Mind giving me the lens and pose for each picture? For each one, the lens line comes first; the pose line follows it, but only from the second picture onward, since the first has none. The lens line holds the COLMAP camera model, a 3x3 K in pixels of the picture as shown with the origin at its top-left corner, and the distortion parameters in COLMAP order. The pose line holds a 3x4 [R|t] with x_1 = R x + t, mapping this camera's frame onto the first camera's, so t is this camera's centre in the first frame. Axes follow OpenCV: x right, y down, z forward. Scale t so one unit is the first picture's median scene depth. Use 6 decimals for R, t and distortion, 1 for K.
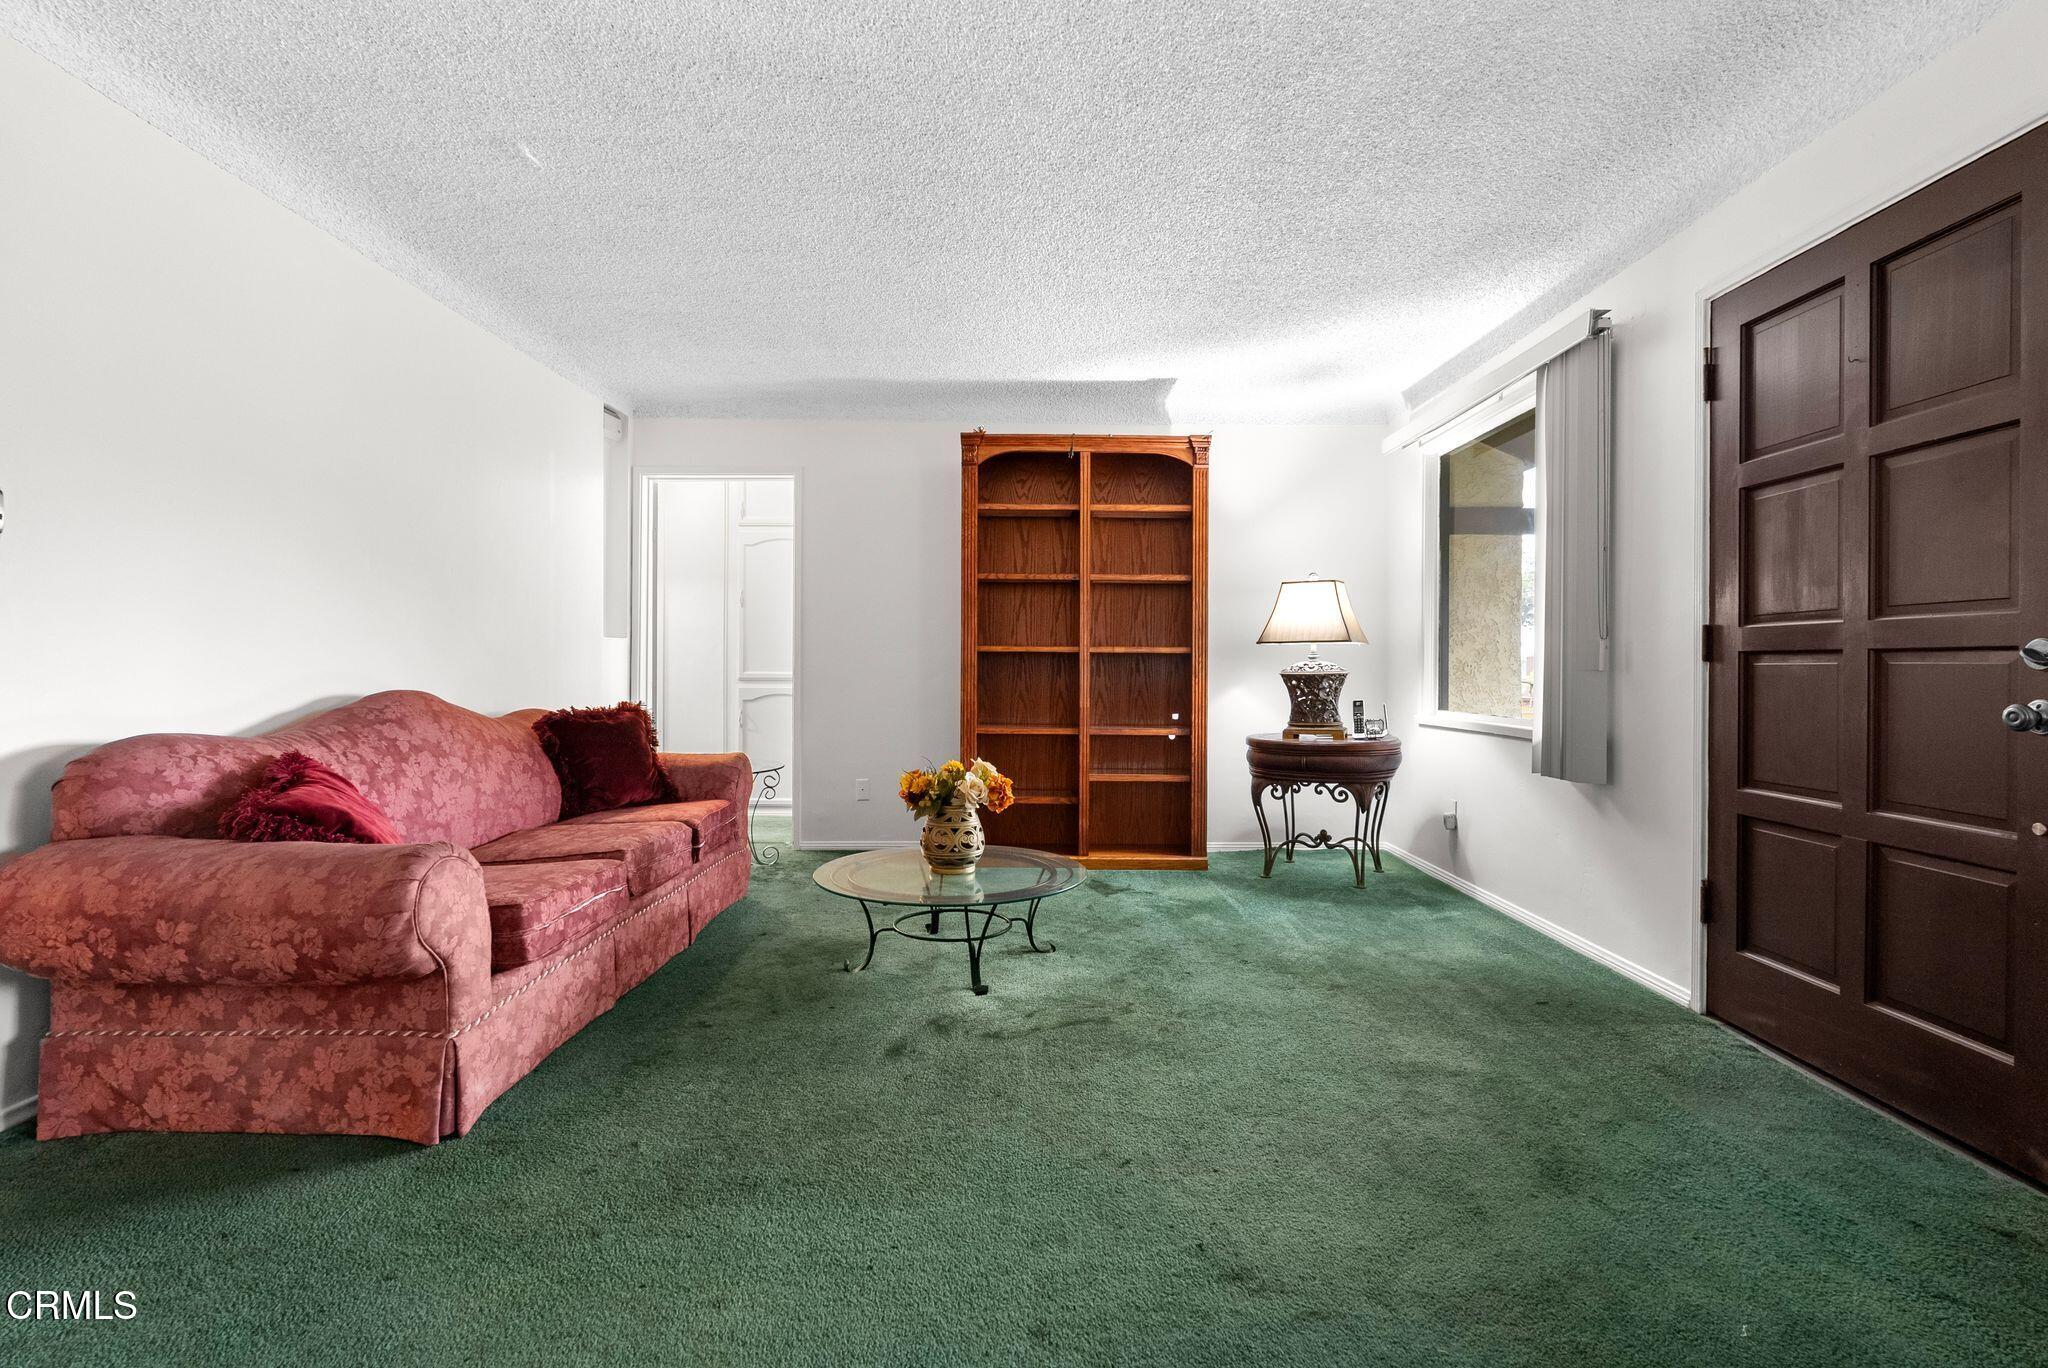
lens RADIAL K [[915.1, 0, 1035.8], [0, 915.1, 671.1], [0, 0, 1]] dist [-0.005571, 0.000161]
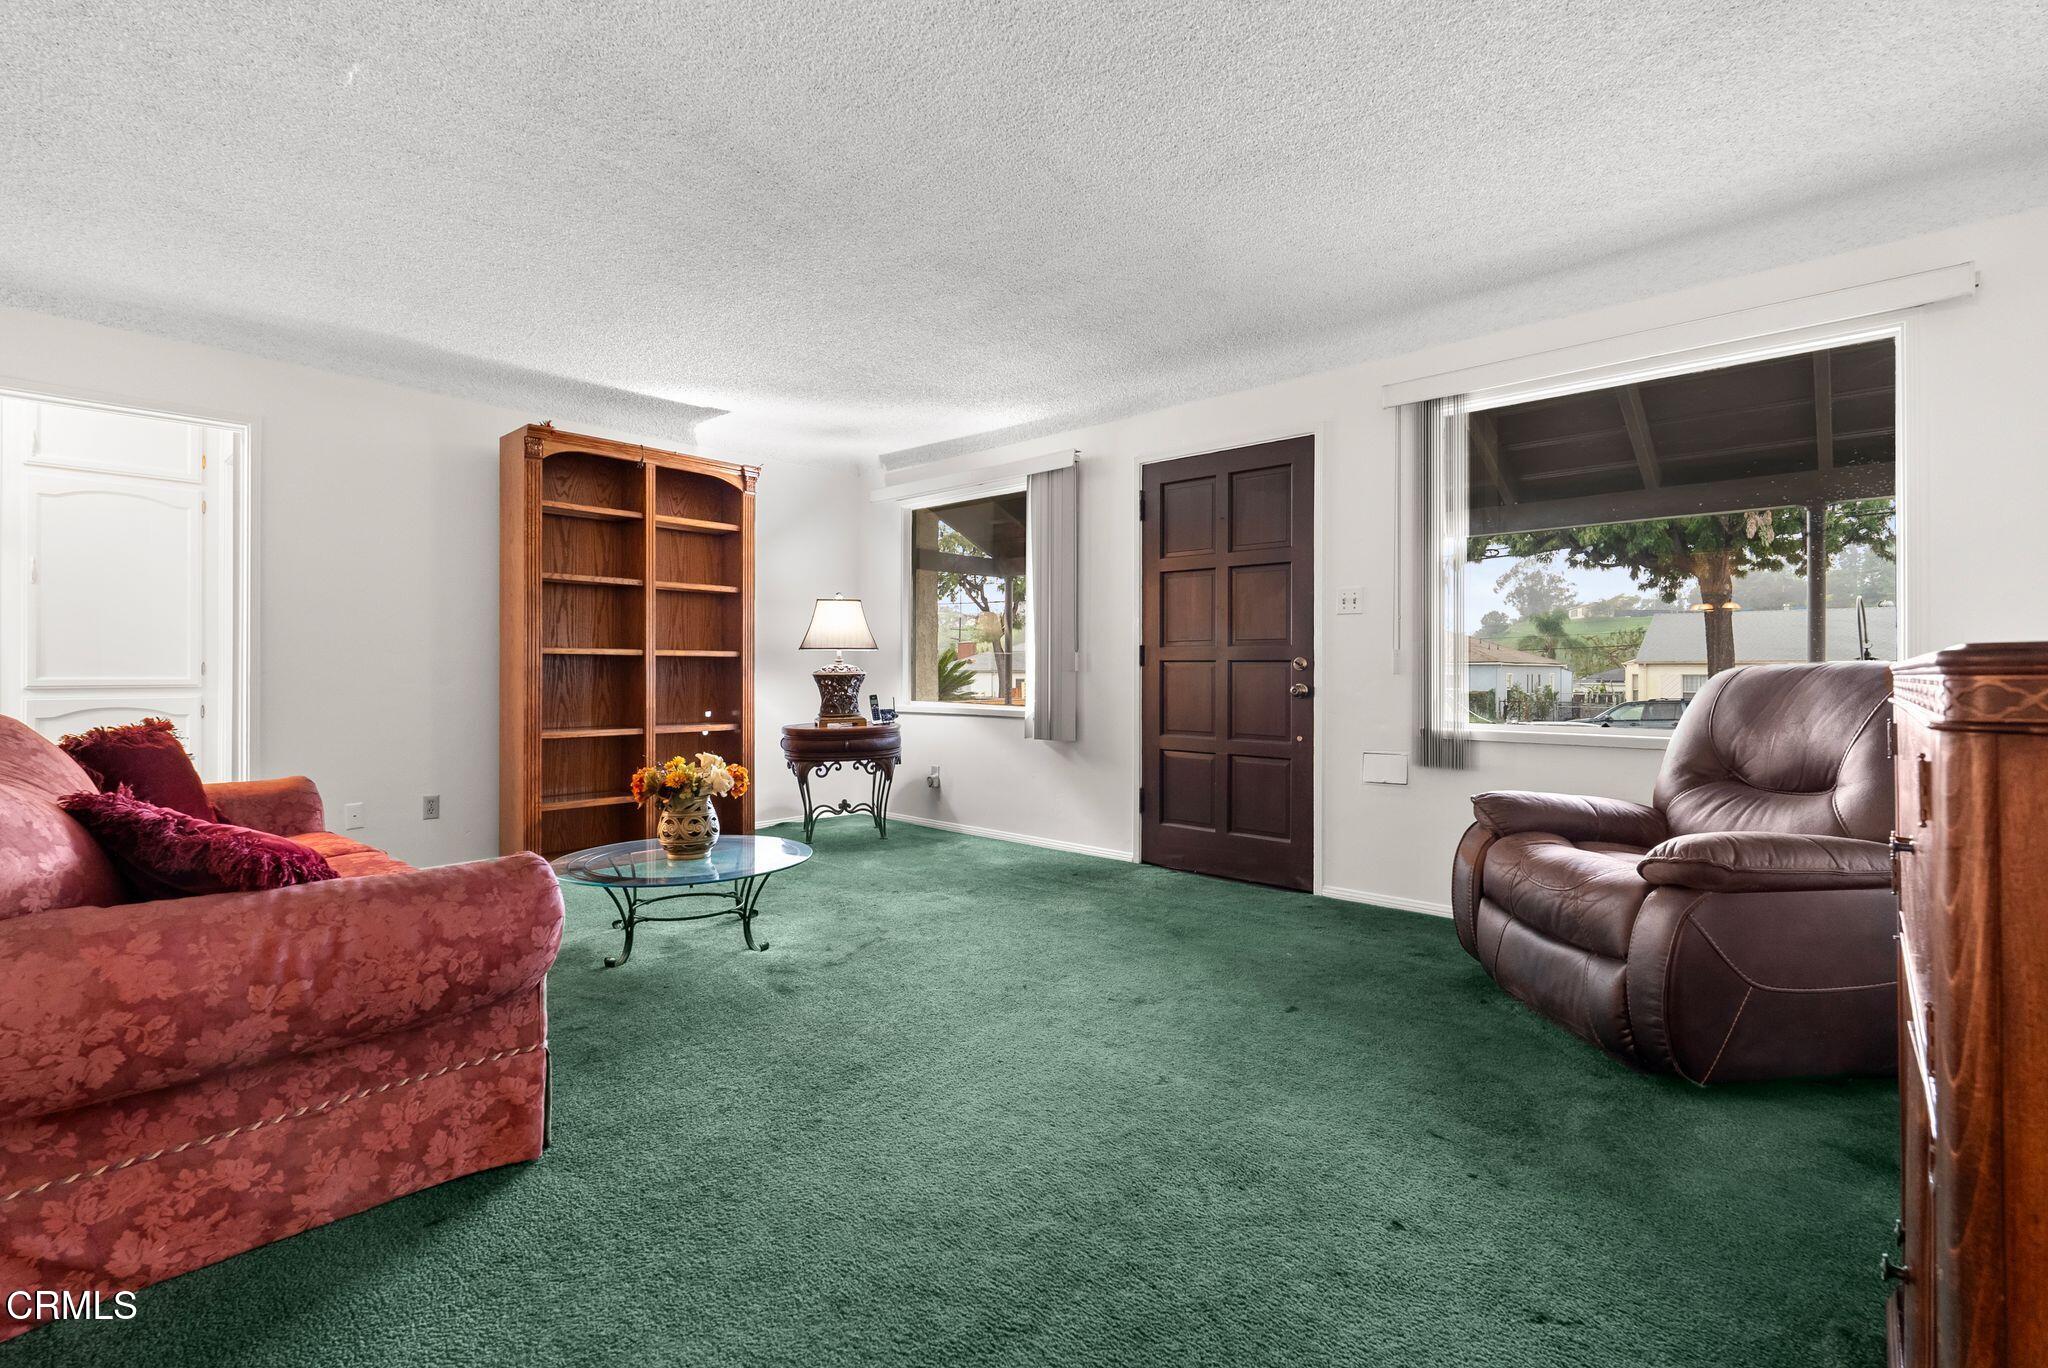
lens RADIAL K [[915.1, 0, 1035.8], [0, 915.1, 671.1], [0, 0, 1]] dist [-0.005571, 0.000161]
pose [[0.668837, -0.004691, 0.743394, -0.707221], [0.003913, 0.999988, 0.002790, -0.005979], [-0.743399, 0.001043, 0.668847, -0.043869]]
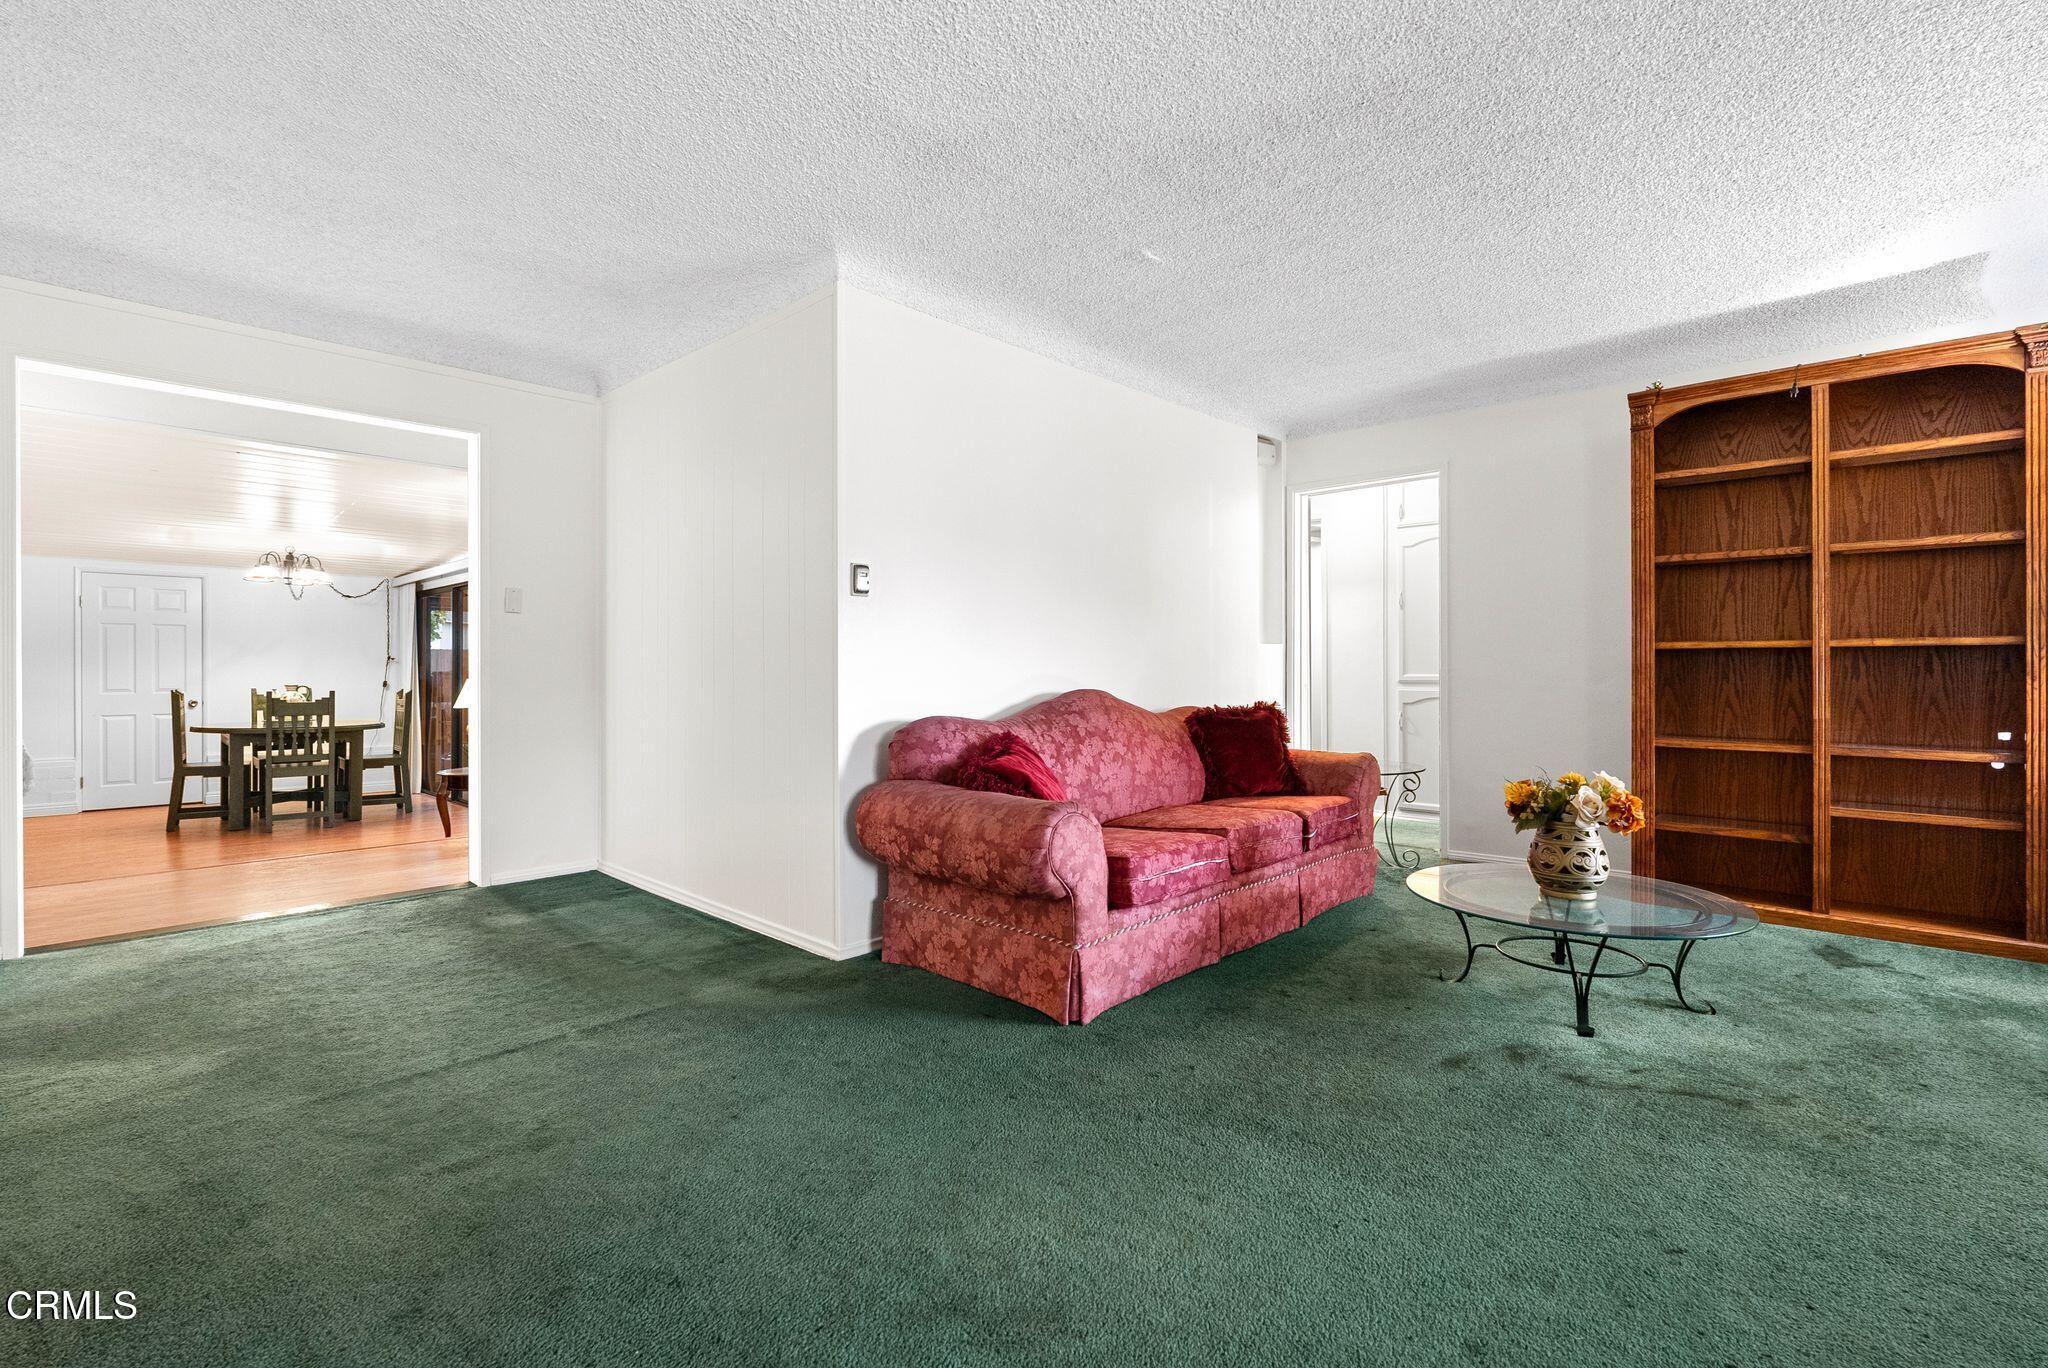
lens RADIAL K [[927.8, 0, 1032.5], [0, 927.8, 672.9], [0, 0, 1]] dist [-0.005547, 0.000374]
pose [[0.727841, -0.005519, -0.685724, 0.170252], [0.004370, 0.999985, -0.003410, 0.001783], [0.685732, -0.000515, 0.727854, -0.021767]]
